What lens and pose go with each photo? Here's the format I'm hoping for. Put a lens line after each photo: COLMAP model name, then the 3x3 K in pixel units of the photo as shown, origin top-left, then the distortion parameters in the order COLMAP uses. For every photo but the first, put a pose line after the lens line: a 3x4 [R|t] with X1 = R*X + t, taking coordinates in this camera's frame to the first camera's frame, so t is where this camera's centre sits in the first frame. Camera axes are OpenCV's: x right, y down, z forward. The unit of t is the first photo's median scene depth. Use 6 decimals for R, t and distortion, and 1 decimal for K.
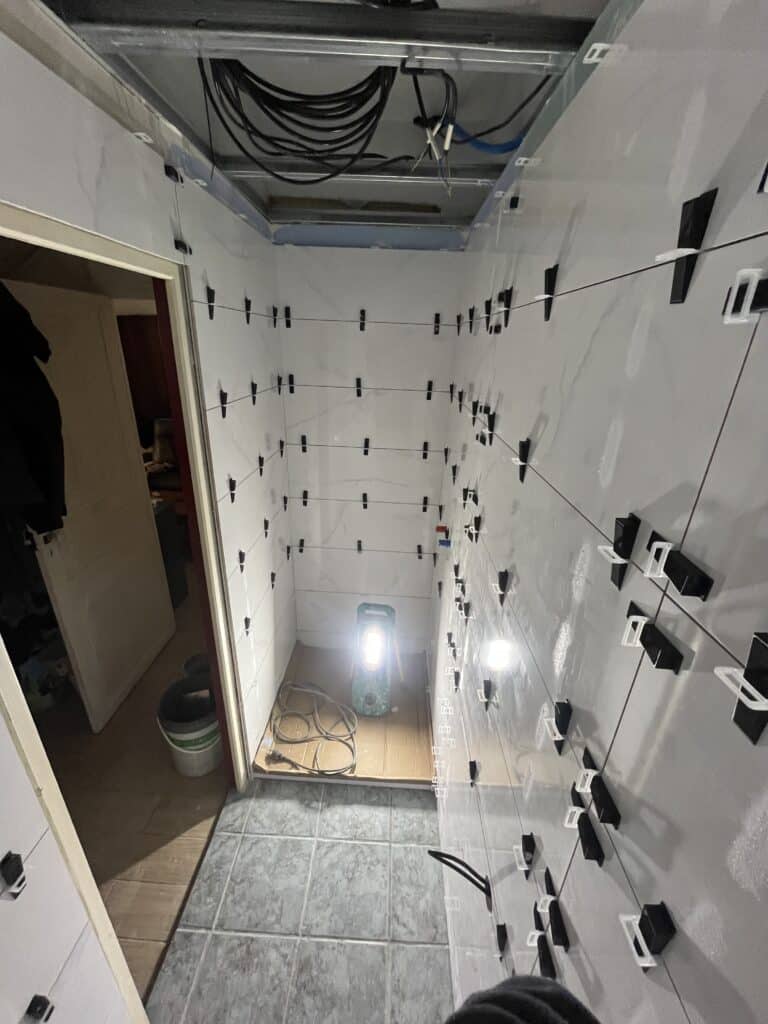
lens RADIAL K [[413.3, 0, 381.6], [0, 413.3, 511.7], [0, 0, 1]] dist [-0.000969, -0.000829]
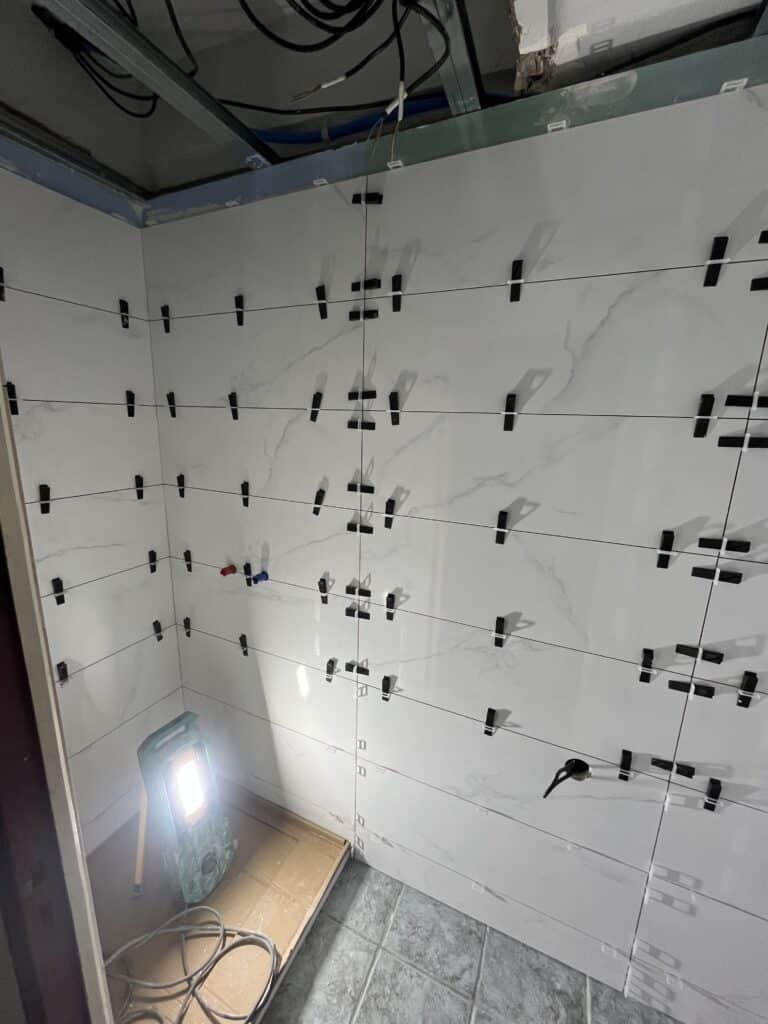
lens RADIAL K [[413.3, 0, 381.8], [0, 413.3, 510.6], [0, 0, 1]] dist [-0.000969, -0.000829]
pose [[0.385848, -0.226411, 0.894348, -0.494817], [0.335593, 0.937451, 0.092538, -0.046289], [-0.859359, 0.264431, 0.437696, 0.438199]]
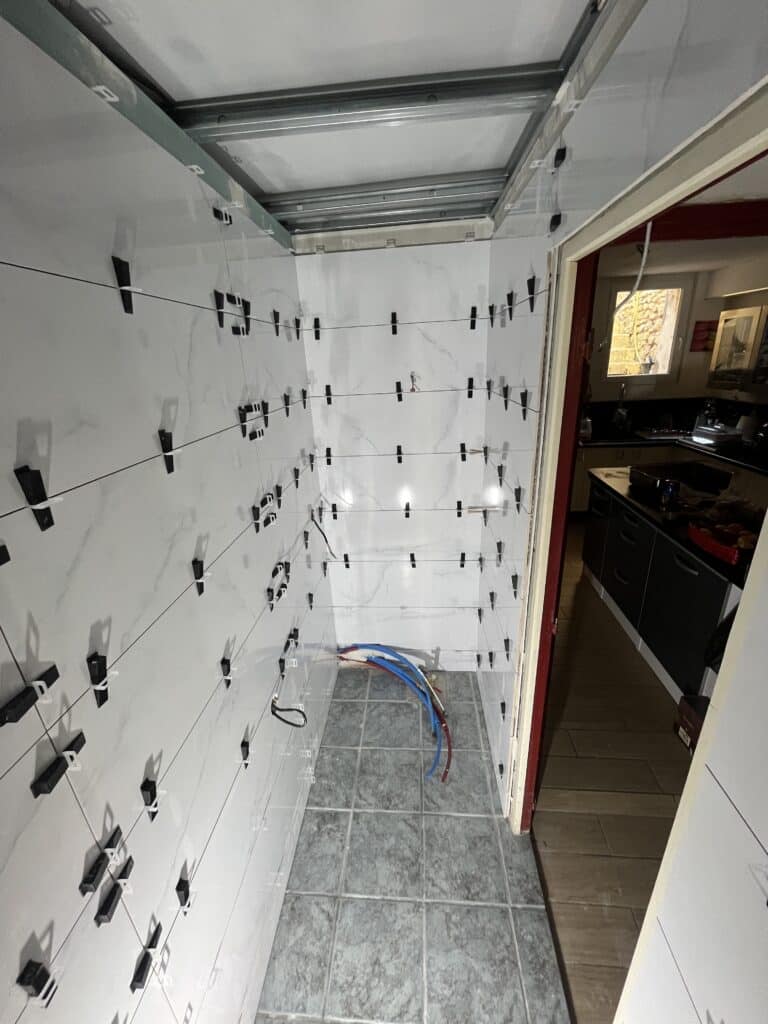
lens RADIAL K [[413.3, 0, 382.4], [0, 413.3, 512.1], [0, 0, 1]] dist [-0.000969, -0.000829]
pose [[-0.999128, -0.000721, 0.041741, -0.115042], [0.027817, 0.734057, 0.678518, -0.350072], [-0.031130, 0.679087, -0.733397, 0.928409]]
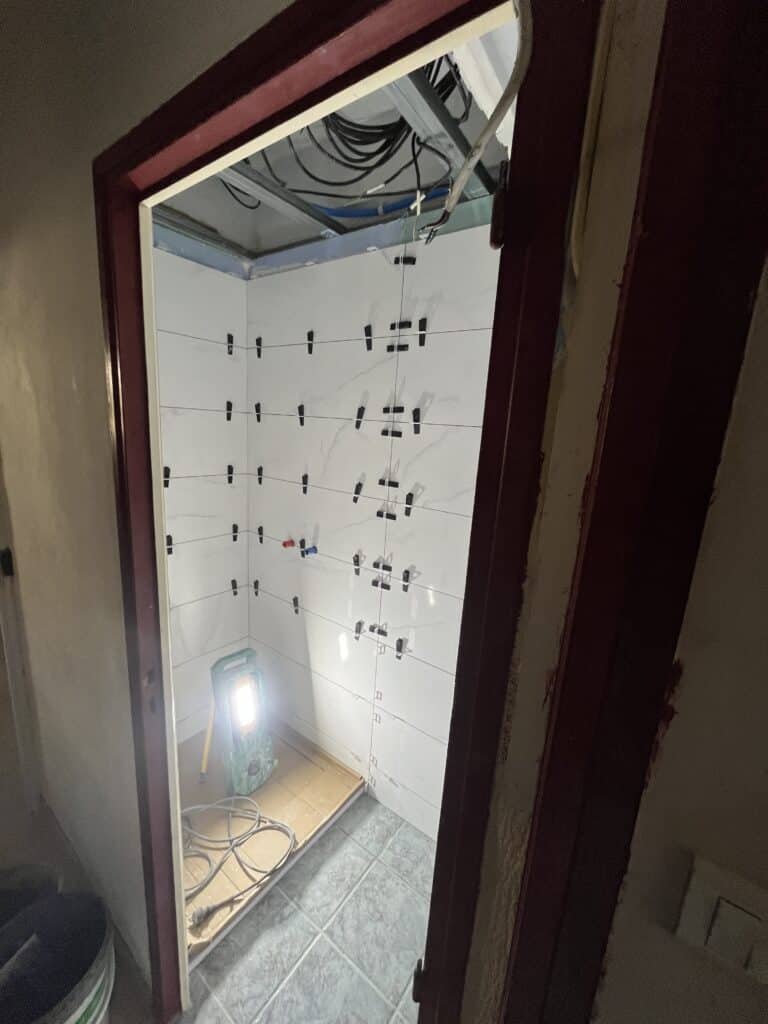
lens RADIAL K [[413.3, 0, 382.2], [0, 413.3, 511.0], [0, 0, 1]] dist [-0.000969, -0.000829]
pose [[0.563185, -0.171219, 0.808398, -0.612917], [0.272410, 0.962080, 0.013990, 0.016850], [-0.780138, 0.212337, 0.588470, 0.255910]]
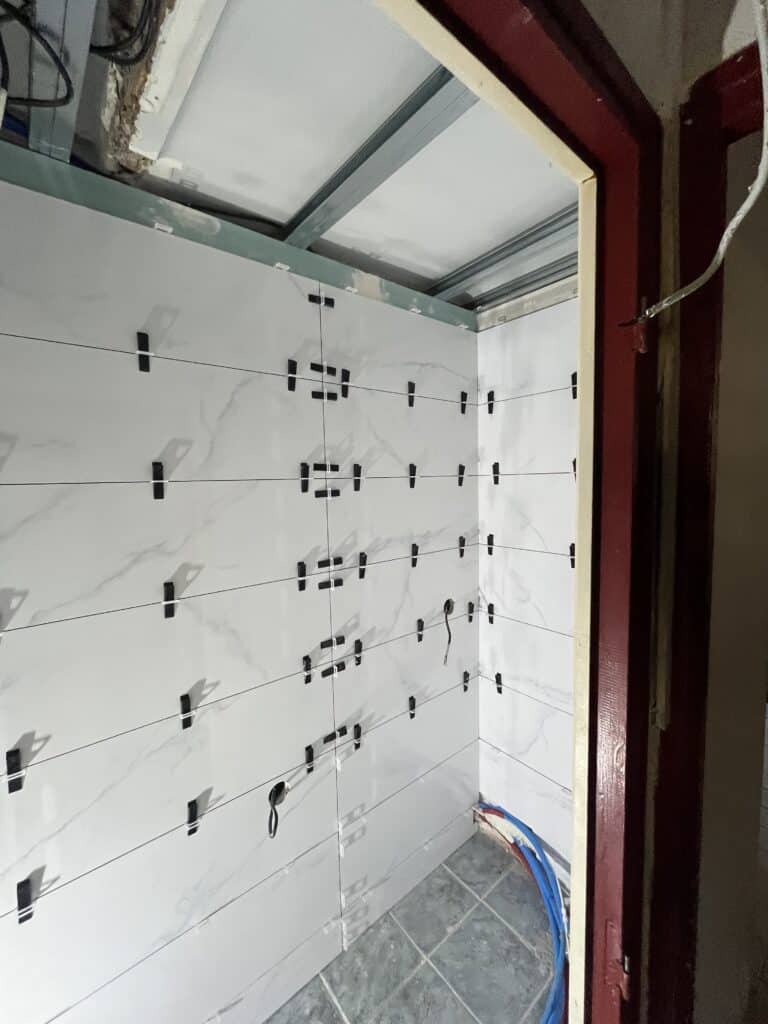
lens RADIAL K [[413.3, 0, 382.2], [0, 413.3, 512.1], [0, 0, 1]] dist [-0.000969, -0.000829]
pose [[-0.660438, -0.080240, 0.746581, -0.500555], [0.283248, 0.894198, 0.346671, -0.138634], [-0.695408, 0.440422, -0.567834, 0.642826]]
